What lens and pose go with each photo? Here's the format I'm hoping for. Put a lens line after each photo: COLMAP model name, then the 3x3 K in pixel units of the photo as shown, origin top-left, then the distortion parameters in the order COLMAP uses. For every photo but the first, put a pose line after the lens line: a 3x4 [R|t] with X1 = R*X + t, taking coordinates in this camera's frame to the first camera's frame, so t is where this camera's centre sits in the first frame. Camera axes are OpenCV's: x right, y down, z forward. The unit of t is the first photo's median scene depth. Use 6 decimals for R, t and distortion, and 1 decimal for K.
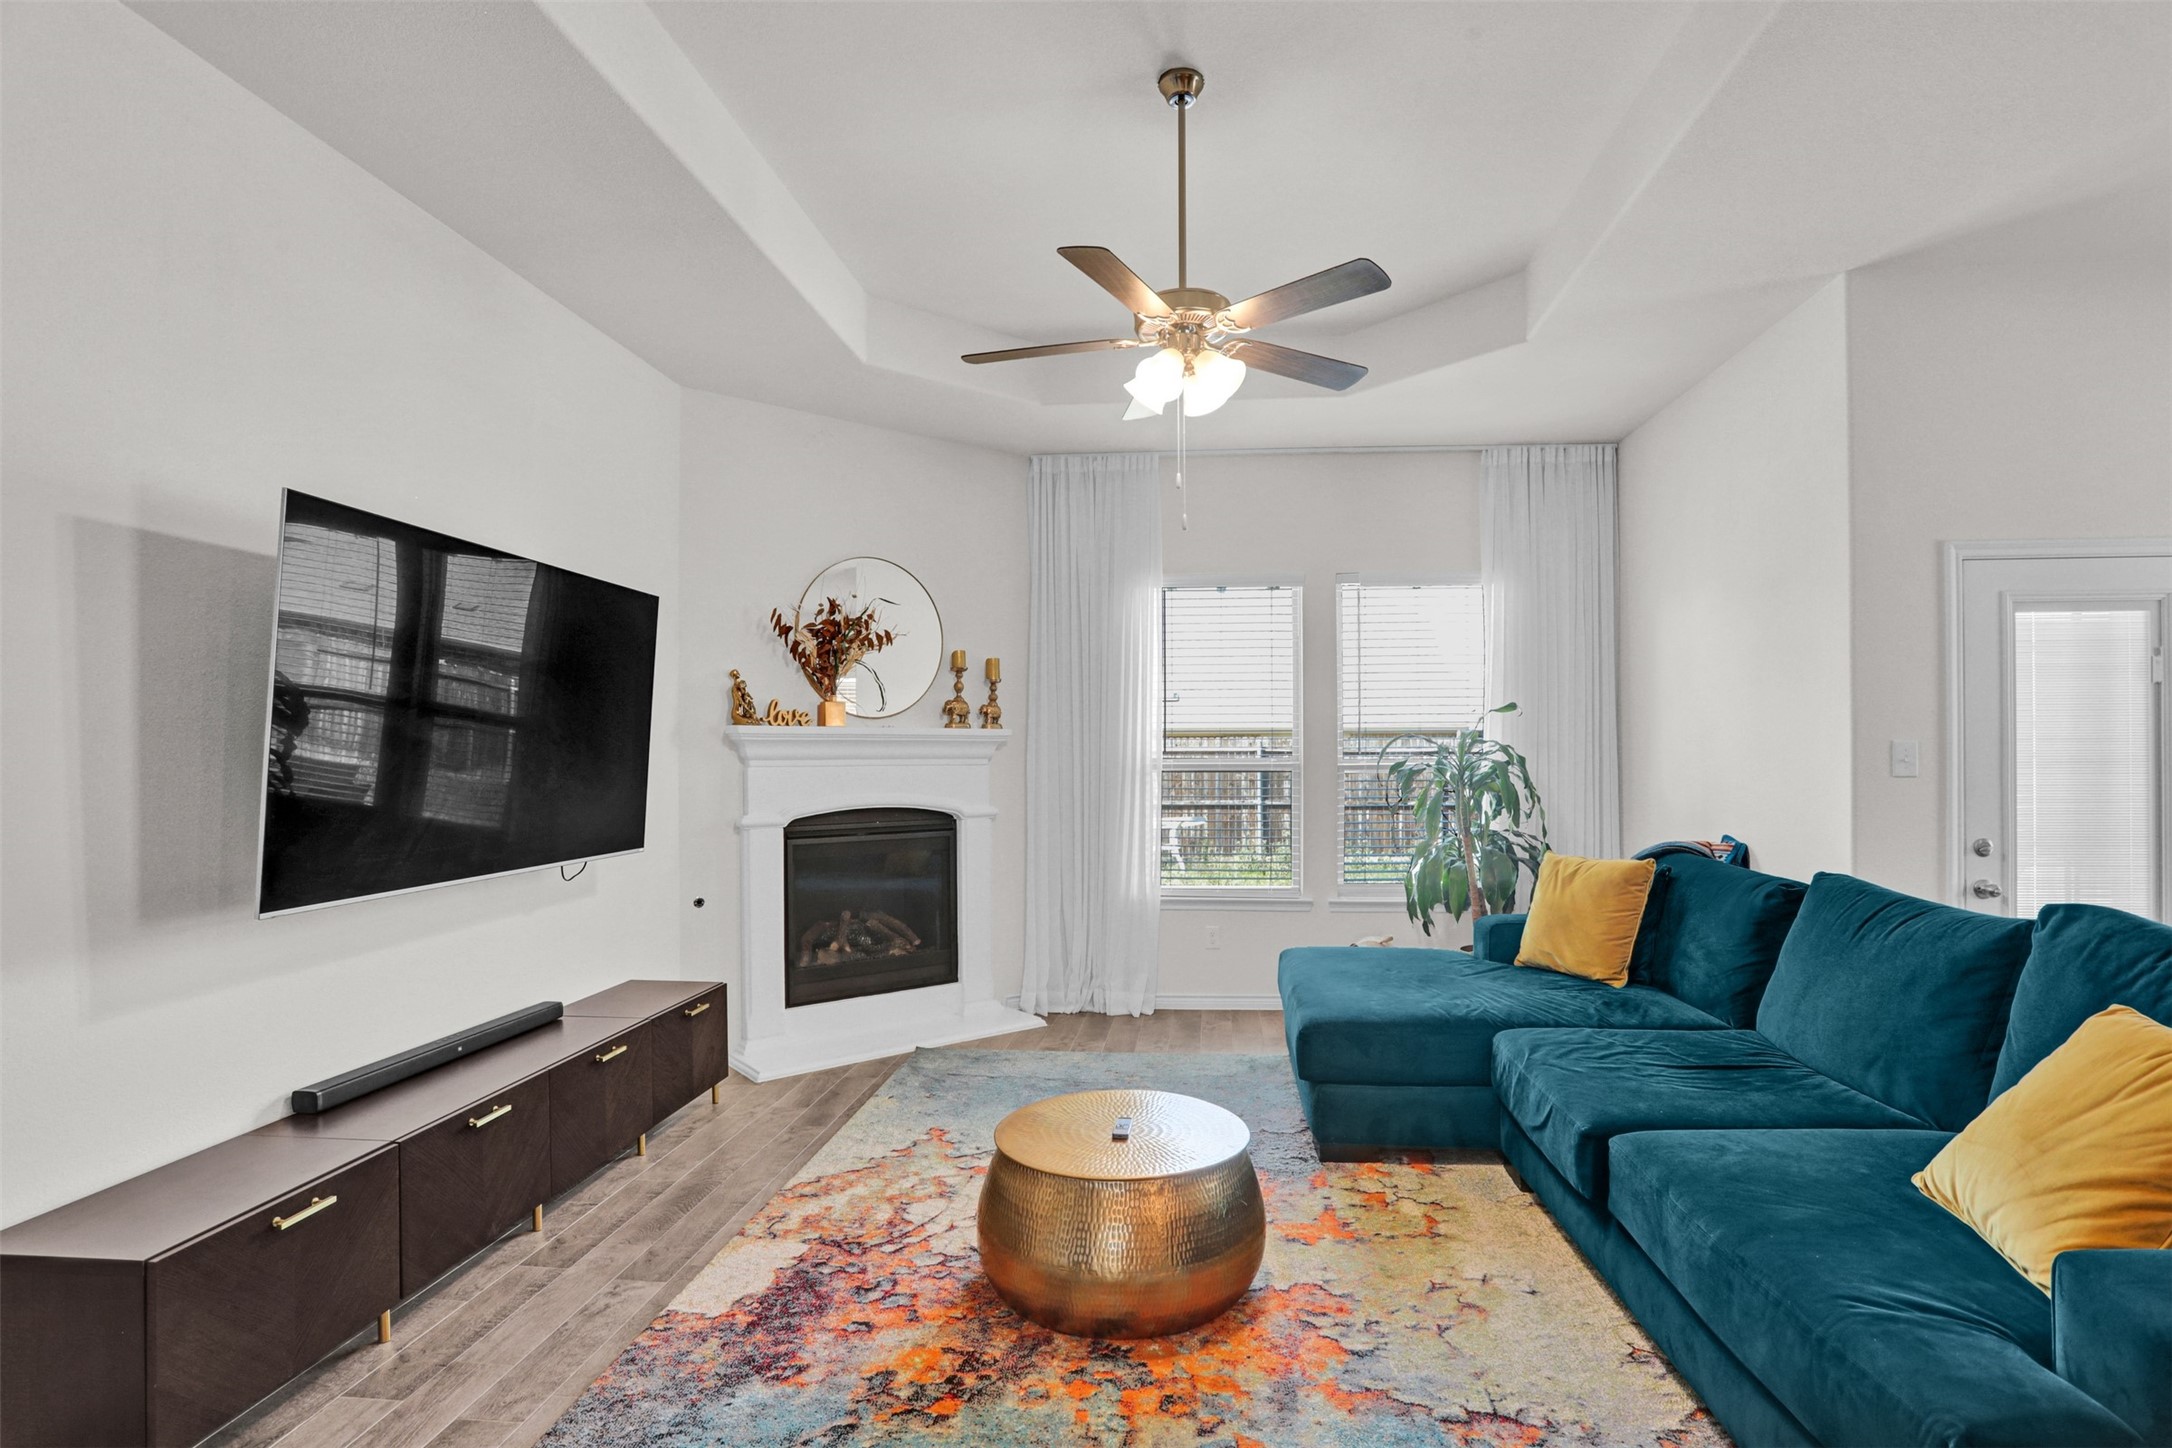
lens RADIAL K [[1099.9, 0, 1131.8], [0, 1099.9, 756.6], [0, 0, 1]] dist [-0.064901, 0.026662]
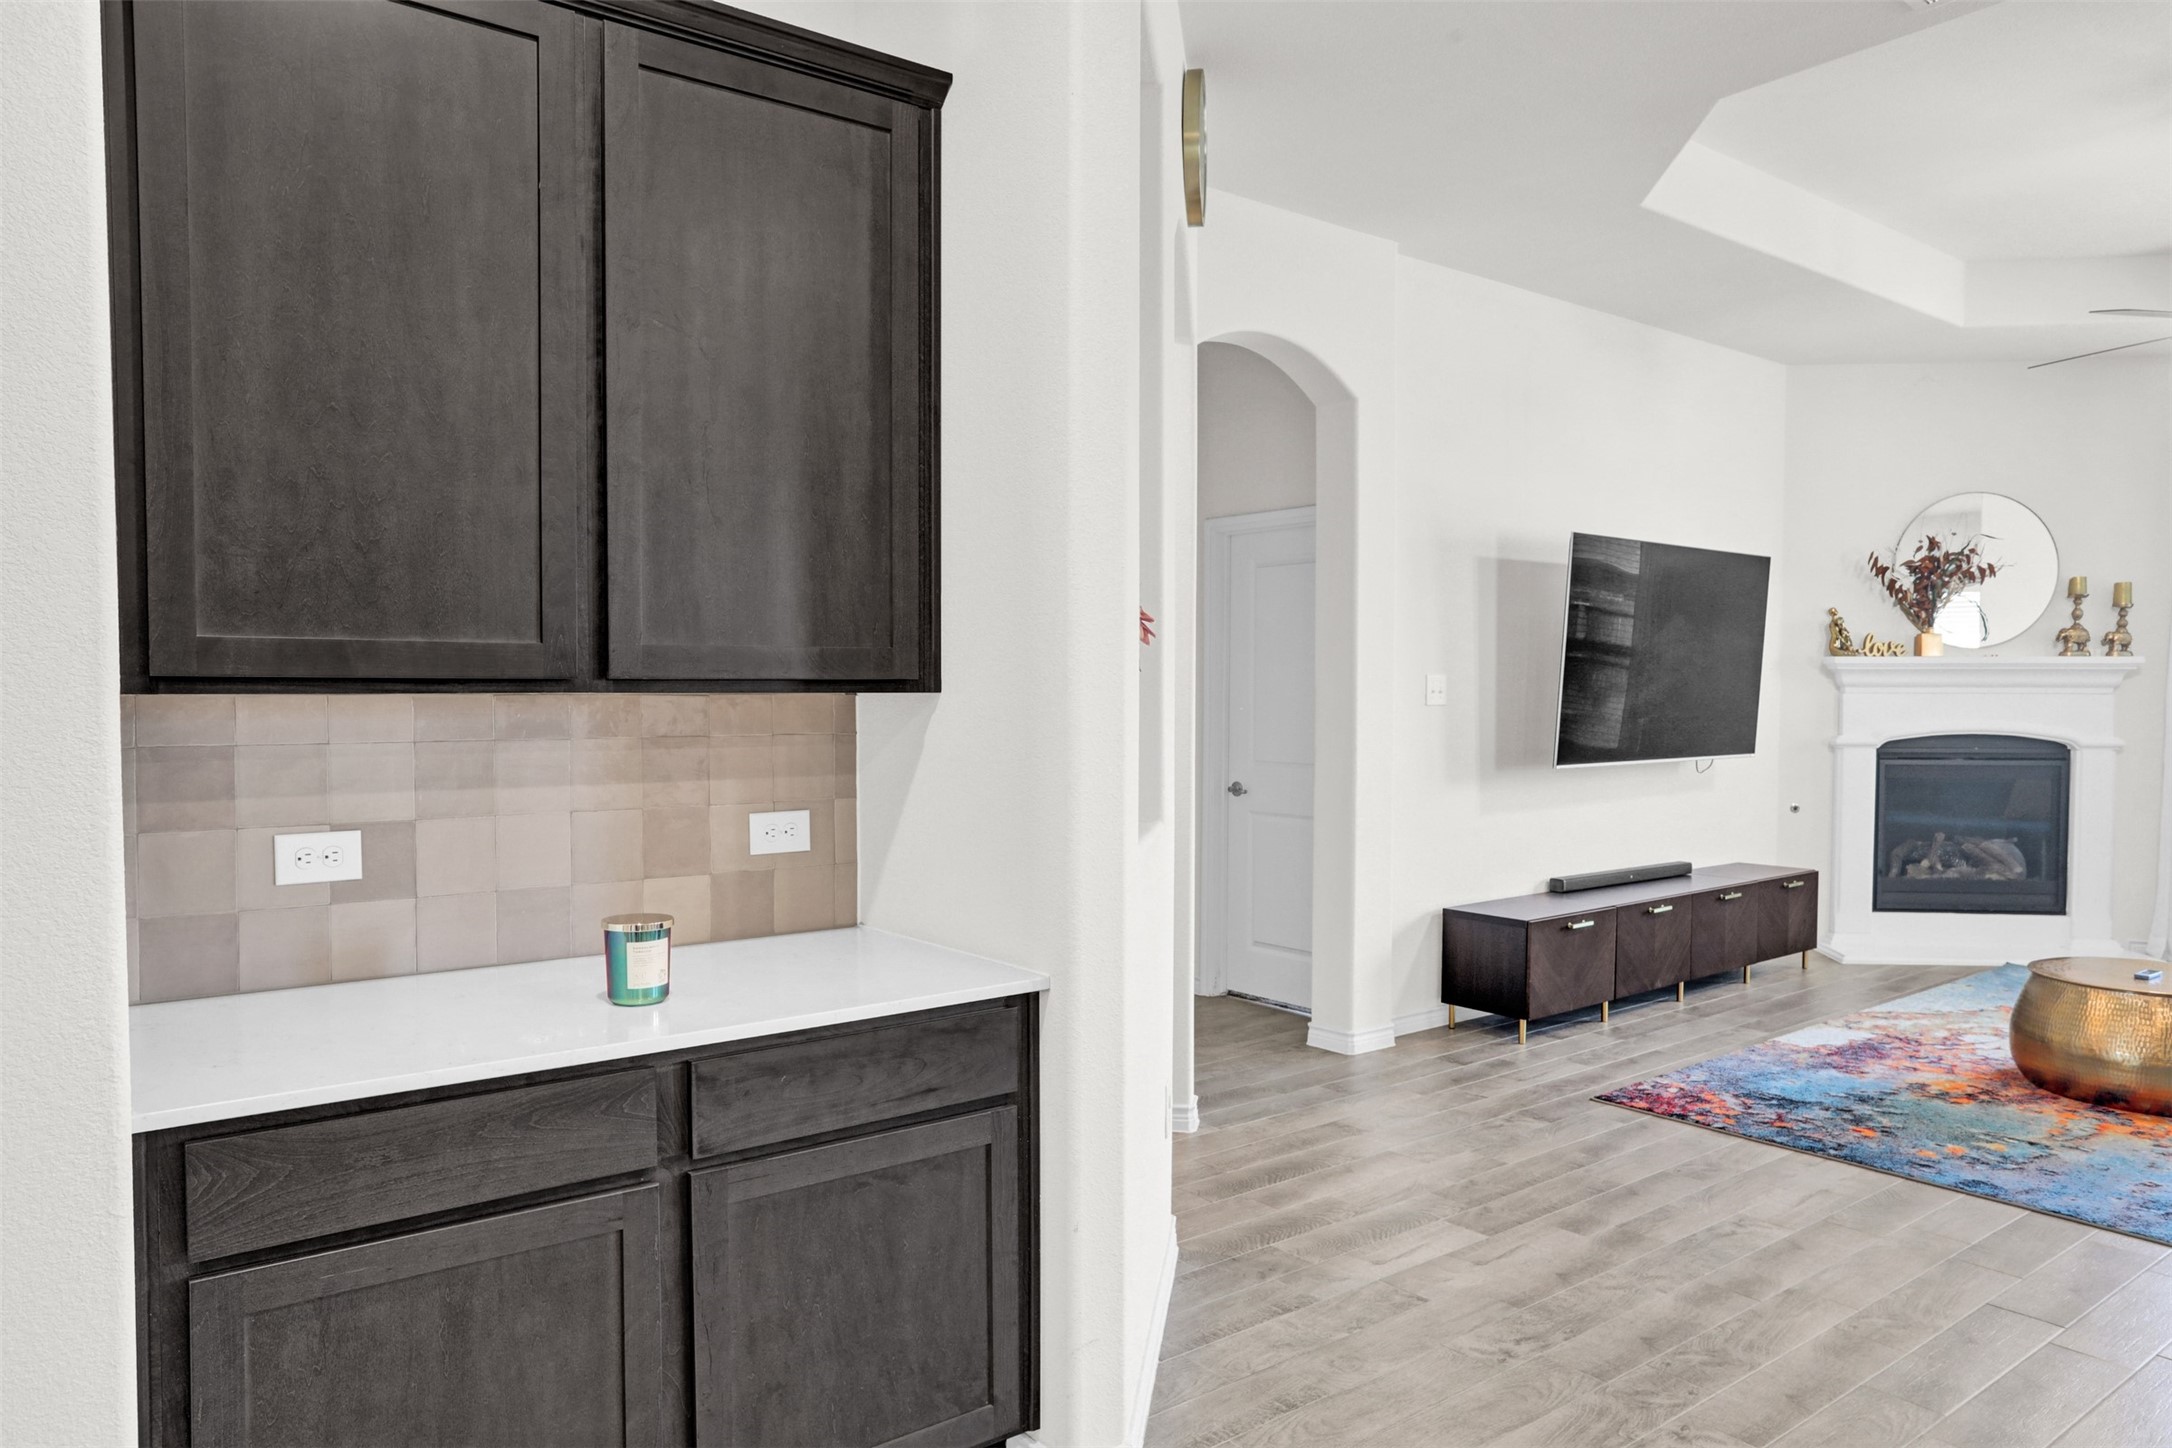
lens RADIAL K [[1294.1, 0, 1191.0], [0, 1294.1, 735.2], [0, 0, 1]] dist [-0.006168, 0.016588]
pose [[0.691798, 0.032528, -0.721358, 0.198619], [-0.006832, 0.999235, 0.038506, 0.007822], [0.722059, -0.021711, 0.691491, -0.554086]]
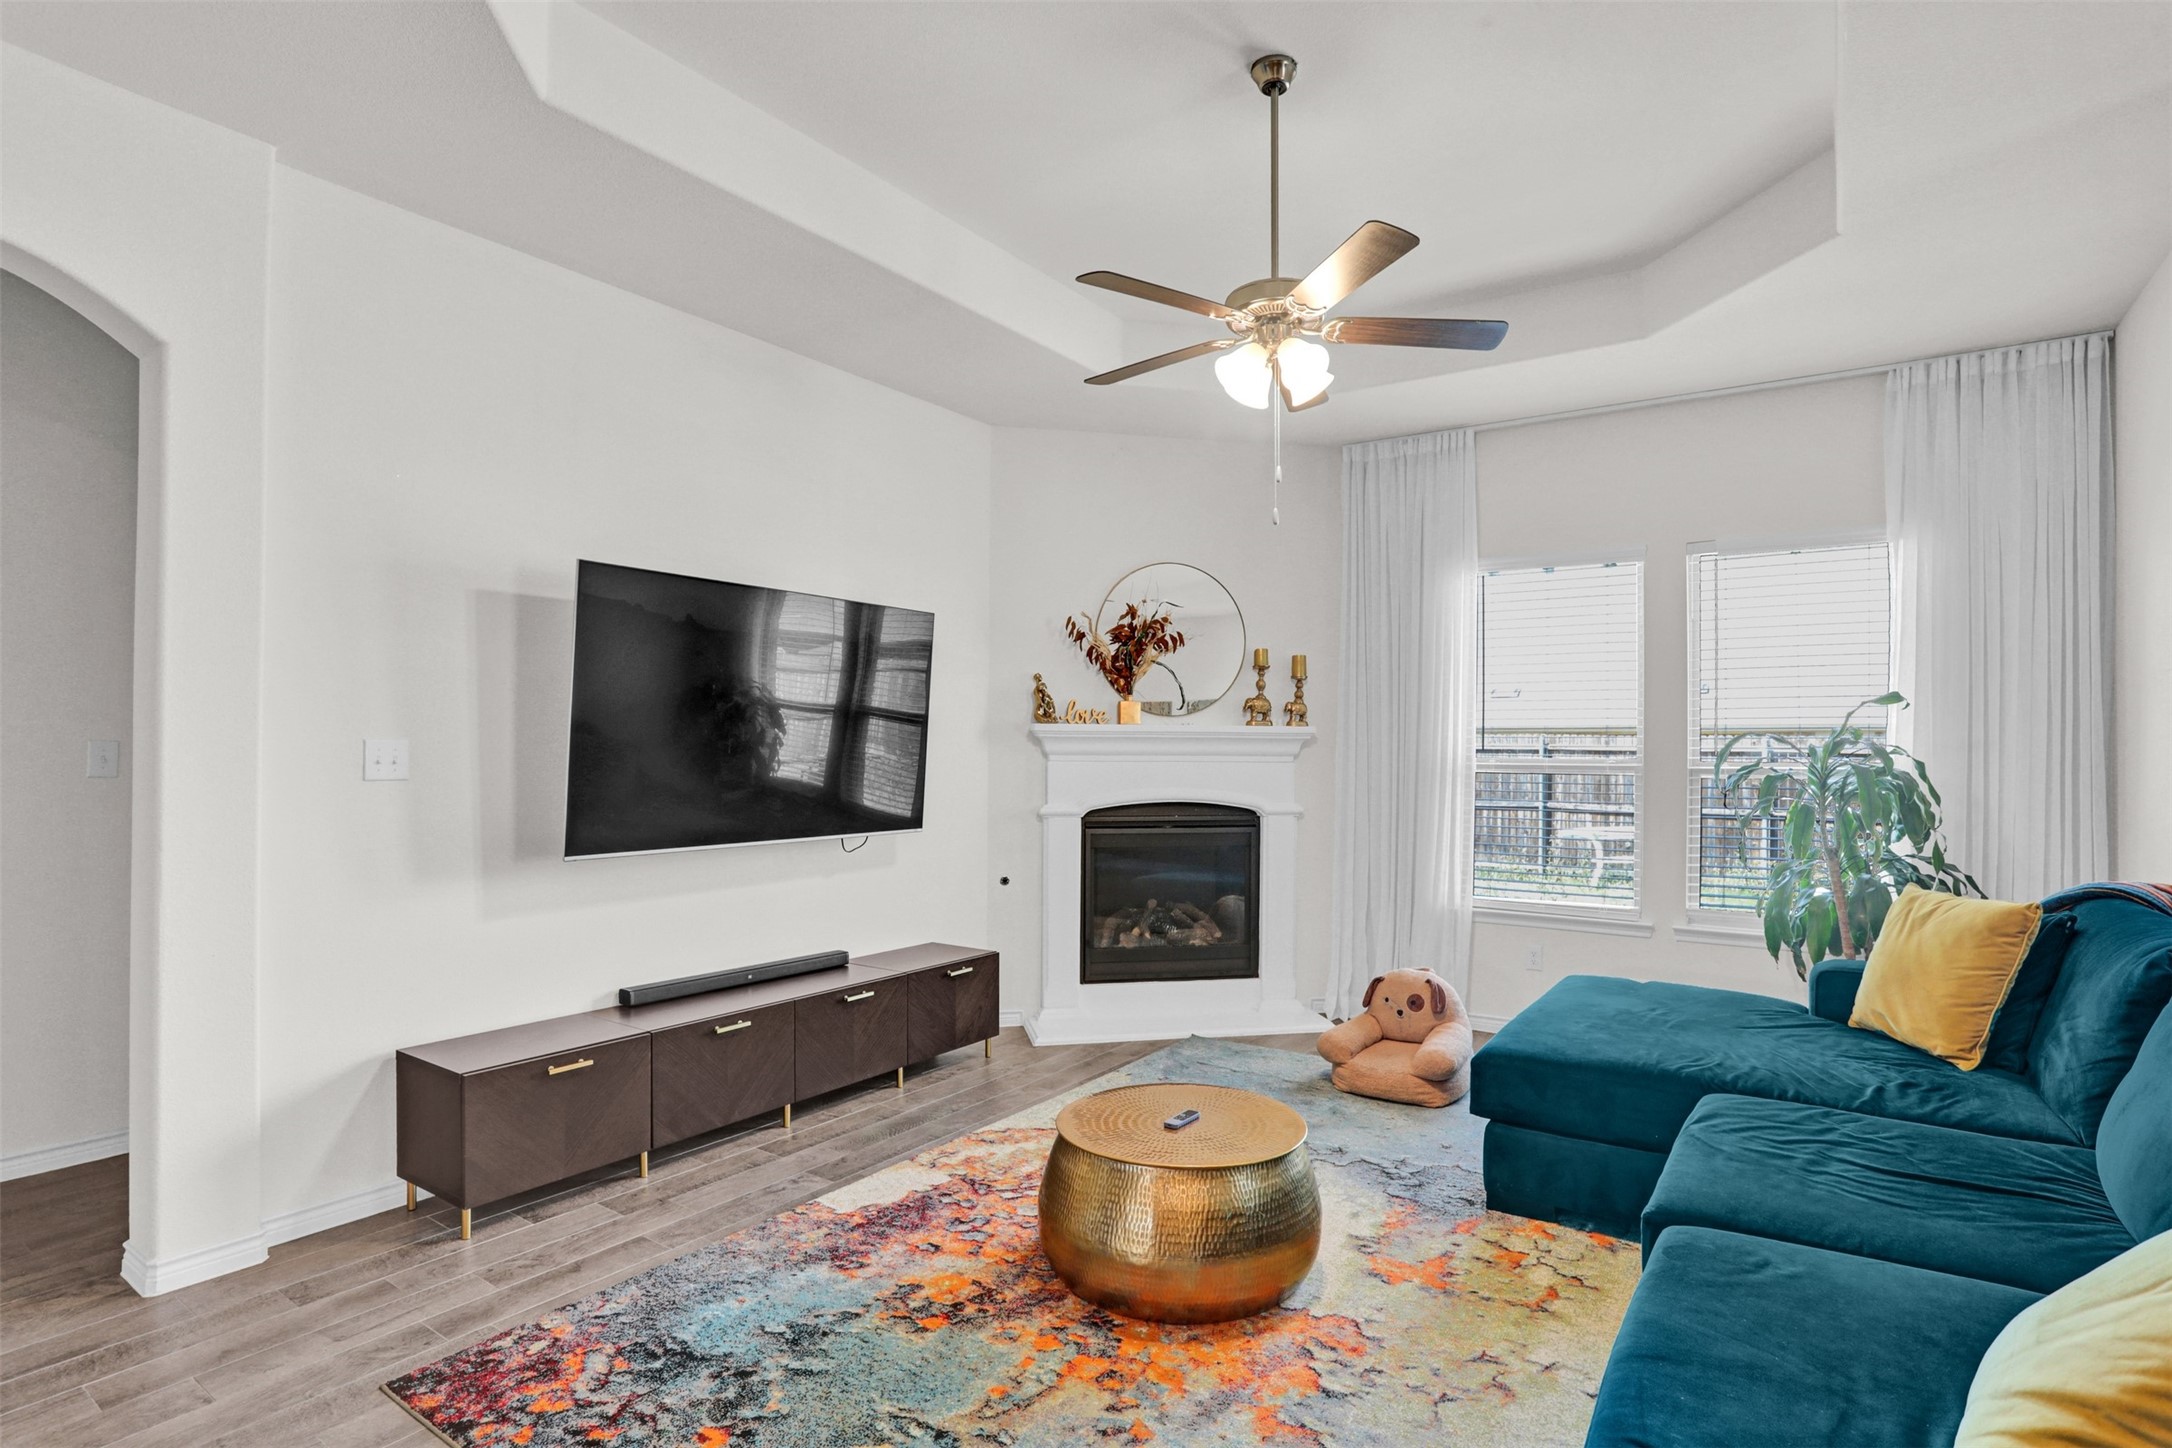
lens RADIAL K [[1099.9, 0, 1009.3], [0, 1099.9, 739.7], [0, 0, 1]] dist [-0.064901, 0.026662]
pose [[0.856949, 0.004565, -0.515380, 0.247815], [-0.011297, 0.999887, -0.009927, -0.000553], [0.515277, 0.014329, 0.856904, 0.027746]]
